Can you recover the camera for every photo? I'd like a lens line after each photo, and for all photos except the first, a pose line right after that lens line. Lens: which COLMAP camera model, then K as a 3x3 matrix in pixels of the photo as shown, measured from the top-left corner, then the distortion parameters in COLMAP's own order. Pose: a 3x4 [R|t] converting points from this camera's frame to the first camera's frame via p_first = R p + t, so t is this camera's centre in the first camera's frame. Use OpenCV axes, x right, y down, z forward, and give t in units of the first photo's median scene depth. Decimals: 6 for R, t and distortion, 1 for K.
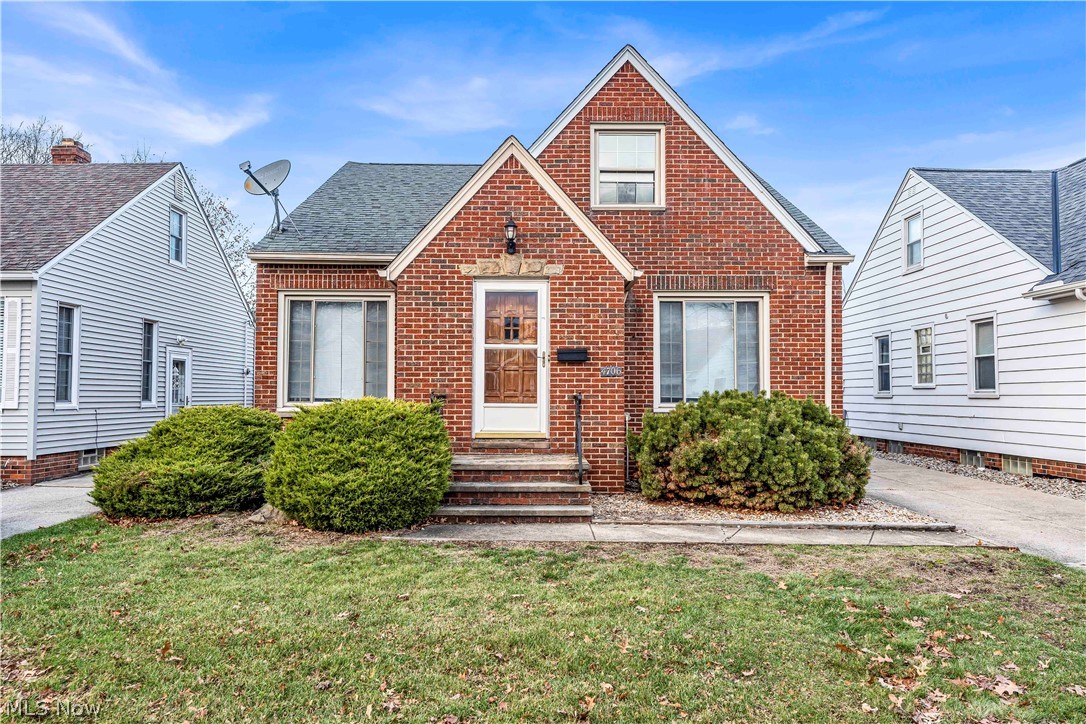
lens RADIAL K [[714.1, 0, 542.6], [0, 714.1, 365.7], [0, 0, 1]] dist [-0.001697, 0.002351]
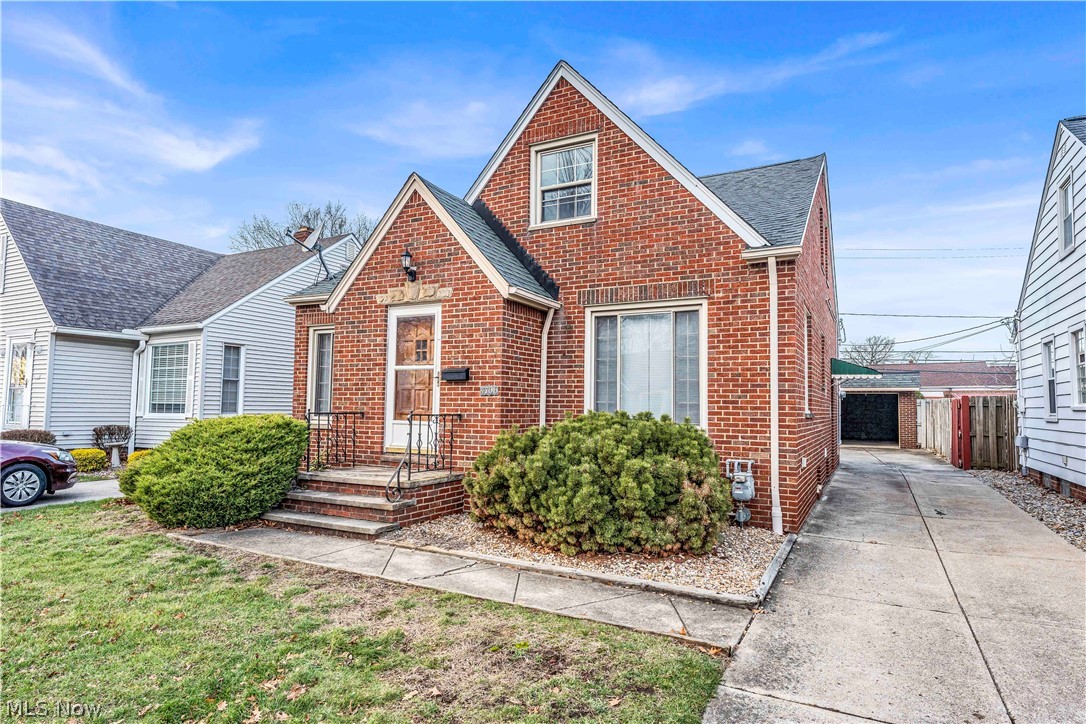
lens RADIAL K [[619.6, 0, 542.0], [0, 619.6, 364.6], [0, 0, 1]] dist [0.000895, -0.003690]
pose [[0.879578, -0.023992, -0.475149, 0.501447], [0.008781, 0.999376, -0.034207, 0.001946], [0.475674, 0.025915, 0.879240, 0.243957]]
